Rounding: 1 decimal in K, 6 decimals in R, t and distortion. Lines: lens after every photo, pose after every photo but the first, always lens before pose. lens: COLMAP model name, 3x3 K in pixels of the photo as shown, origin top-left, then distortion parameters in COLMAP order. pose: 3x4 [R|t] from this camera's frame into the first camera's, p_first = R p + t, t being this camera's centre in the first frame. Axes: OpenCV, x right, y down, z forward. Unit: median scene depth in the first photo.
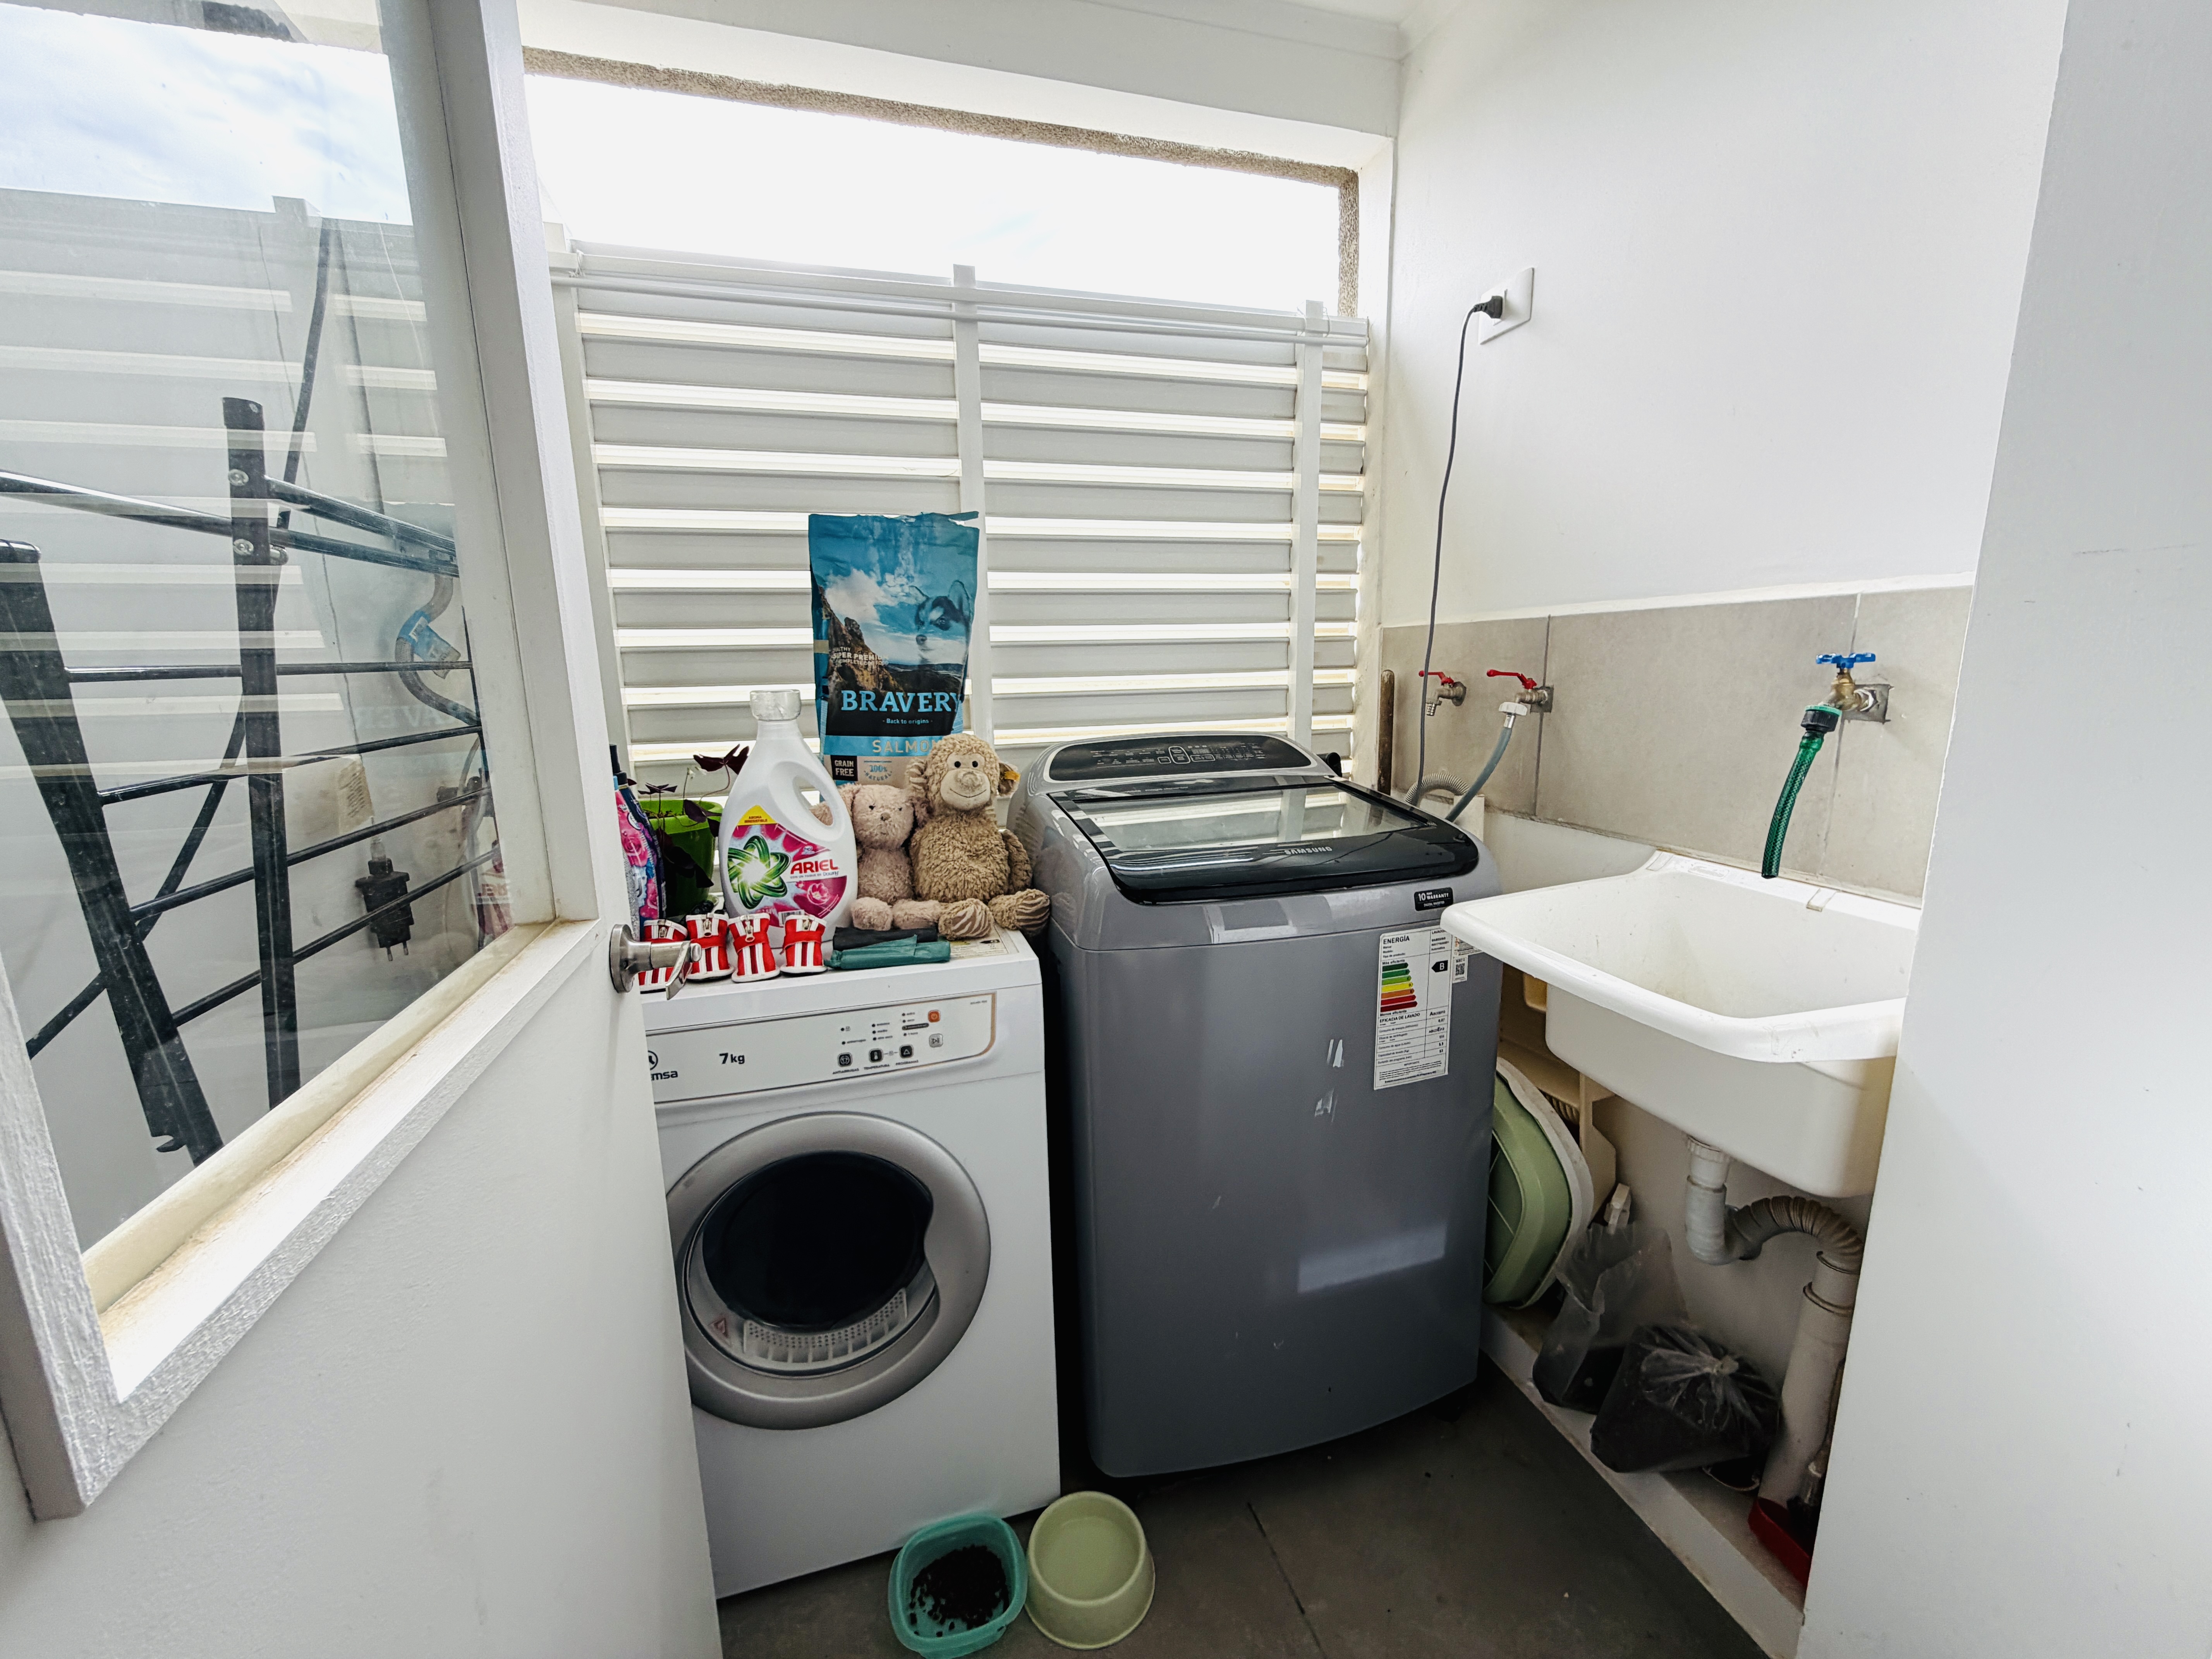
lens RADIAL K [[883.2, 0, 1101.3], [0, 883.2, 834.4], [0, 0, 1]] dist [0.002198, -0.000397]
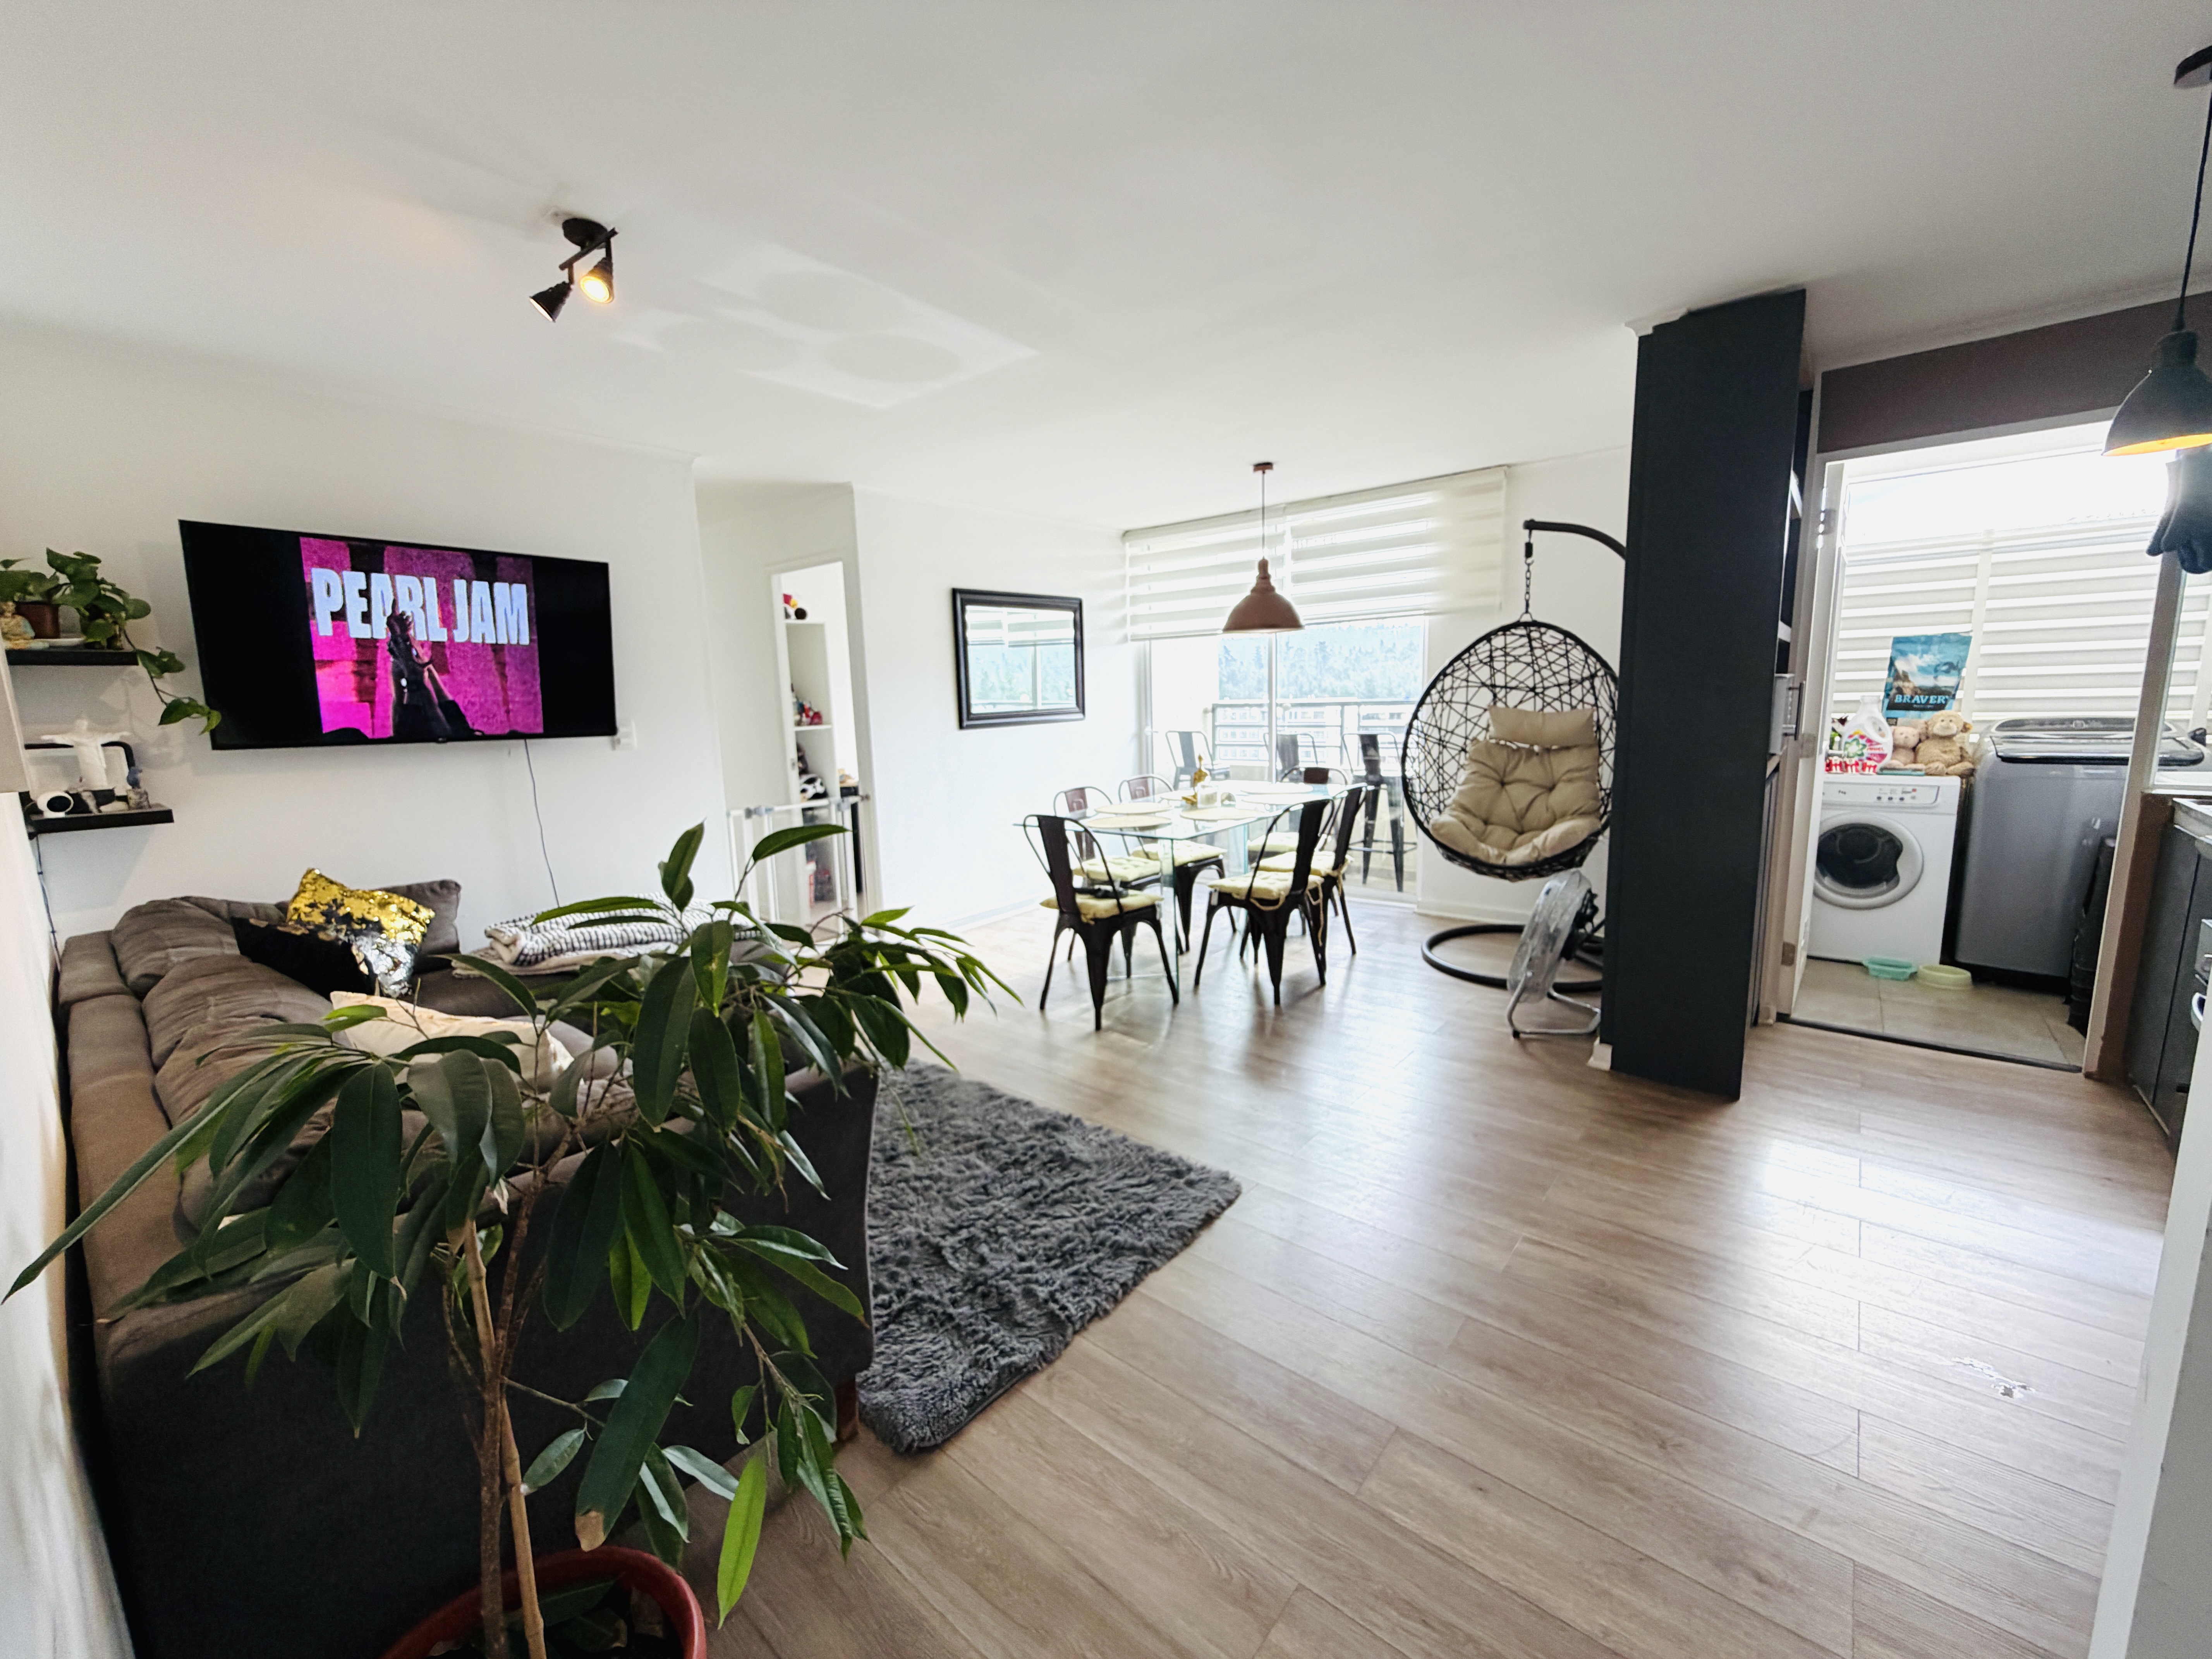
lens RADIAL K [[879.9, 0, 1102.8], [0, 879.9, 831.9], [0, 0, 1]] dist [-0.001032, -0.000343]
pose [[0.552594, 0.132534, -0.822845, 0.716709], [-0.141495, 0.987862, 0.064091, 0.474141], [0.821352, 0.081012, 0.564640, -2.790625]]
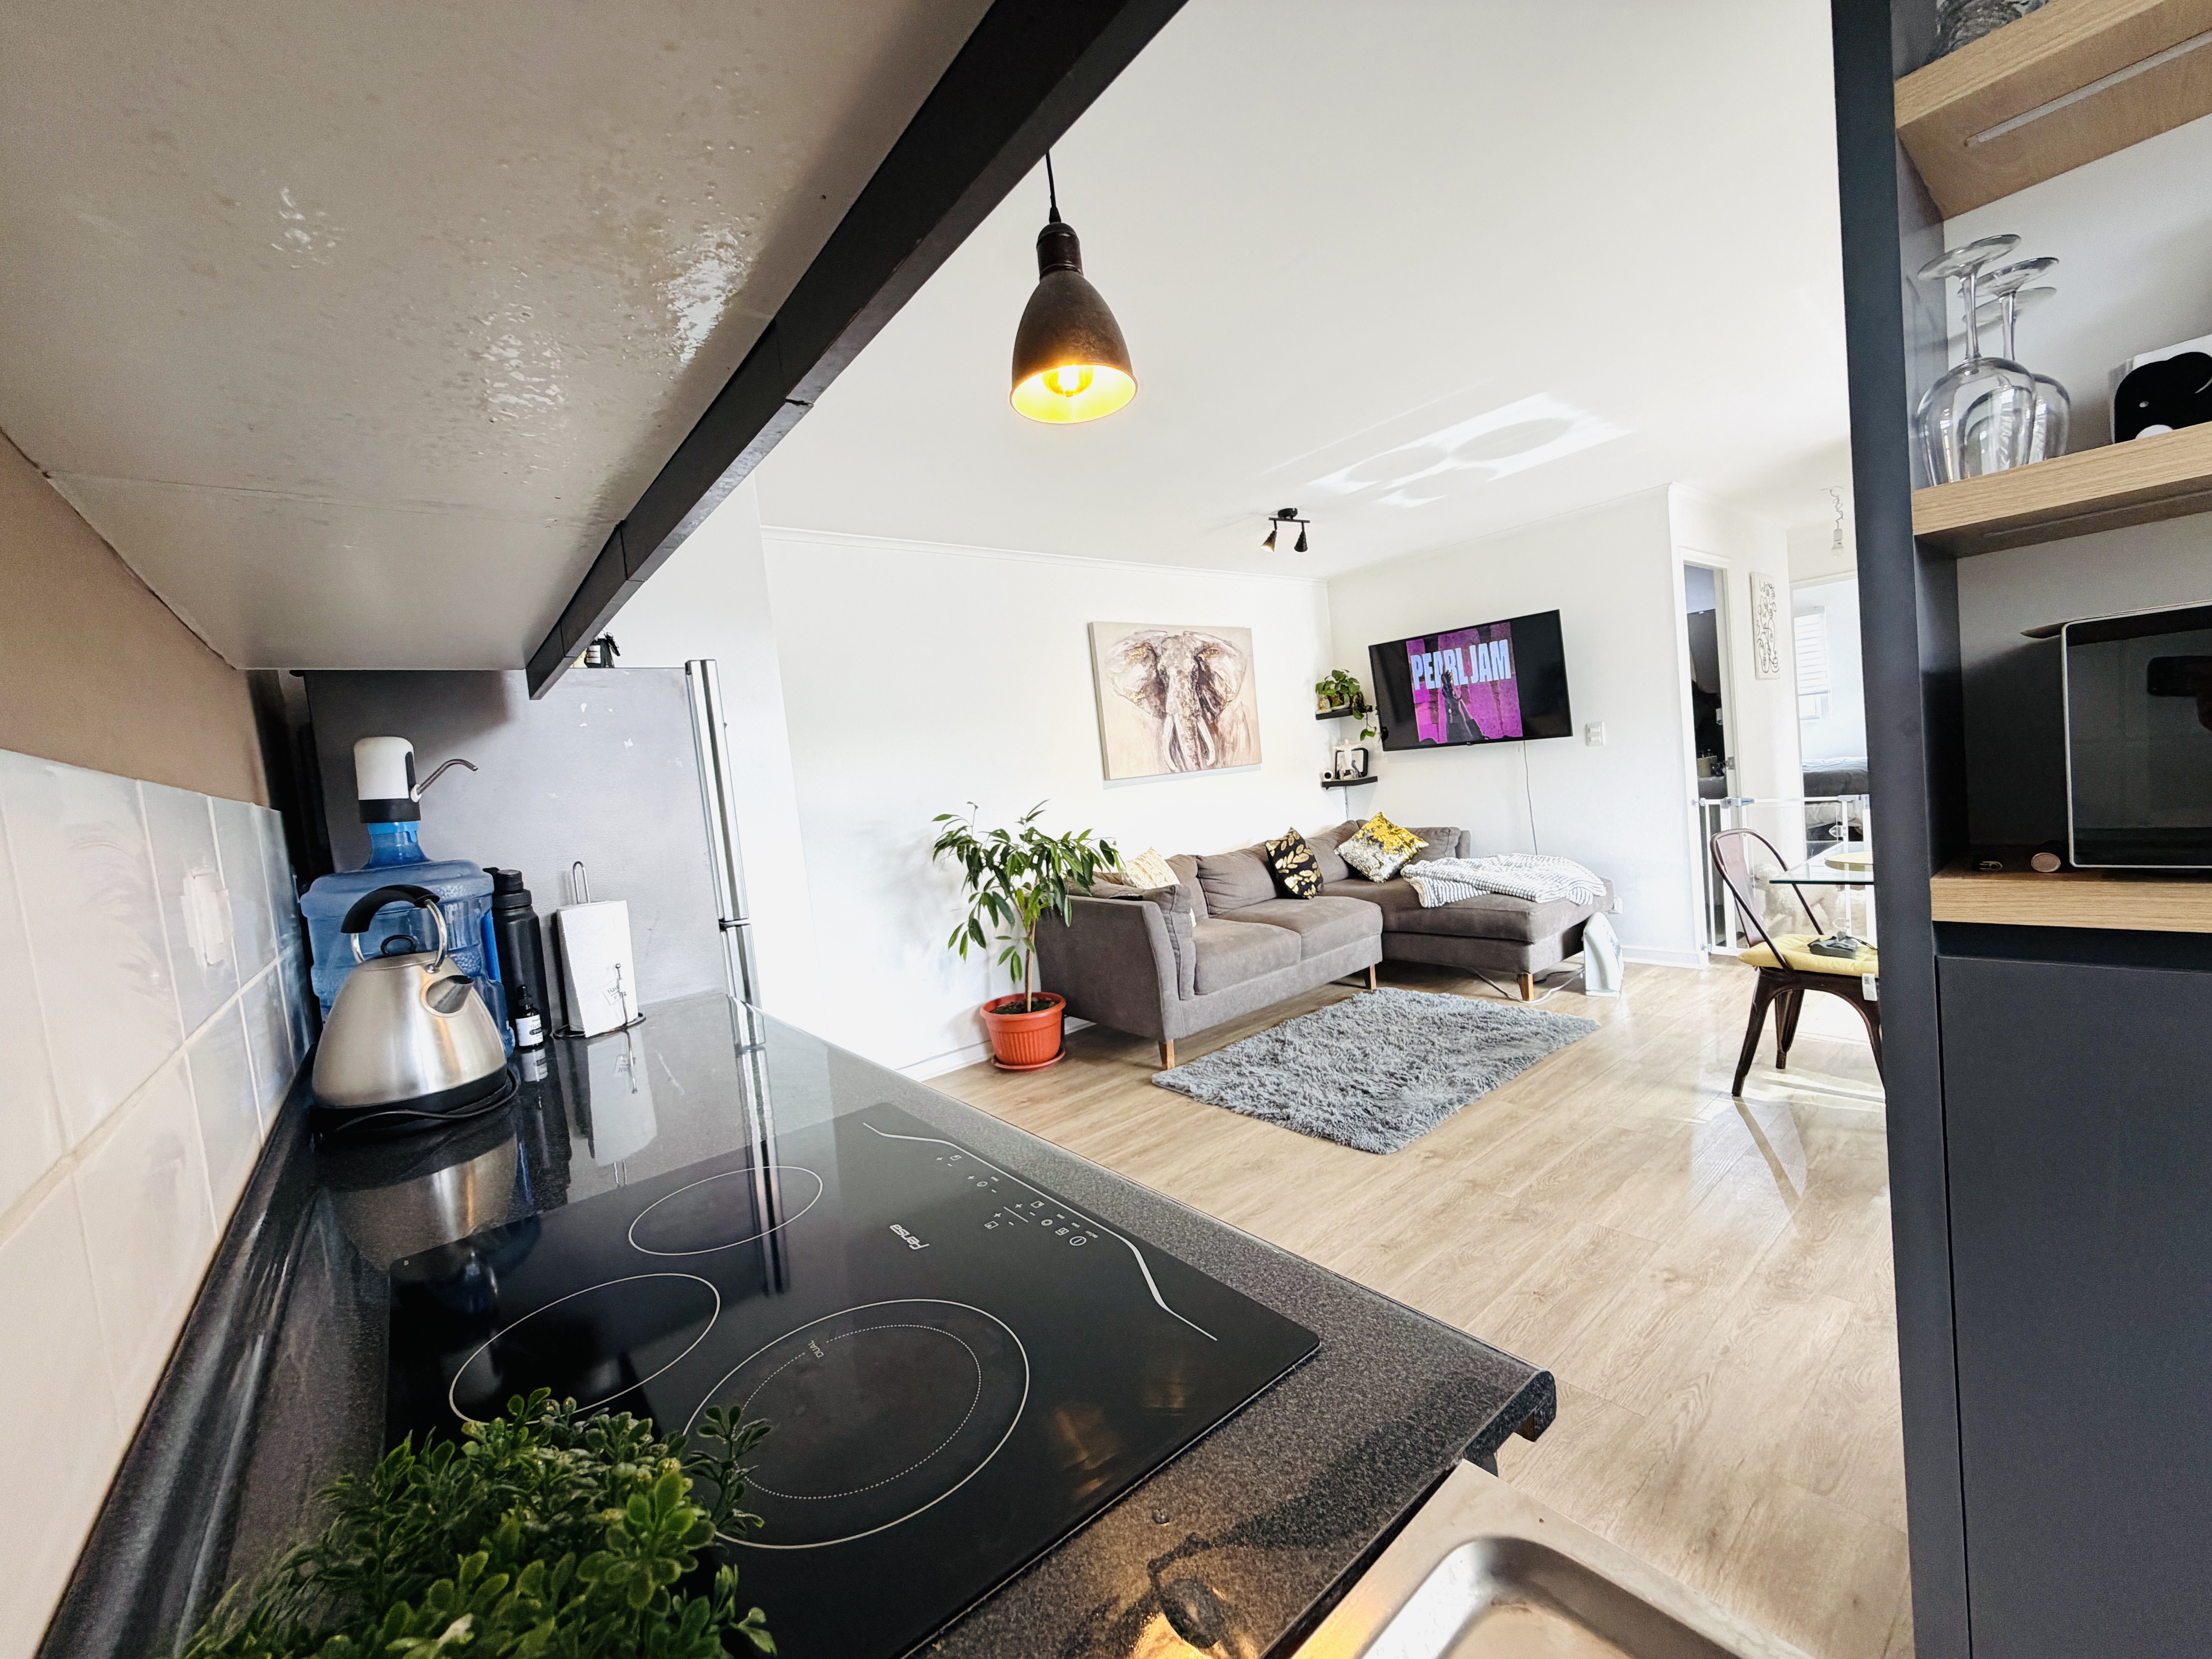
lens RADIAL K [[879.9, 0, 1102.8], [0, 879.9, 831.9], [0, 0, 1]] dist [-0.001032, -0.000343]
pose [[-0.914409, 0.139375, -0.380040, 0.781818], [0.045919, 0.968510, 0.244705, 0.012031], [0.402179, 0.206310, -0.892014, -0.186105]]
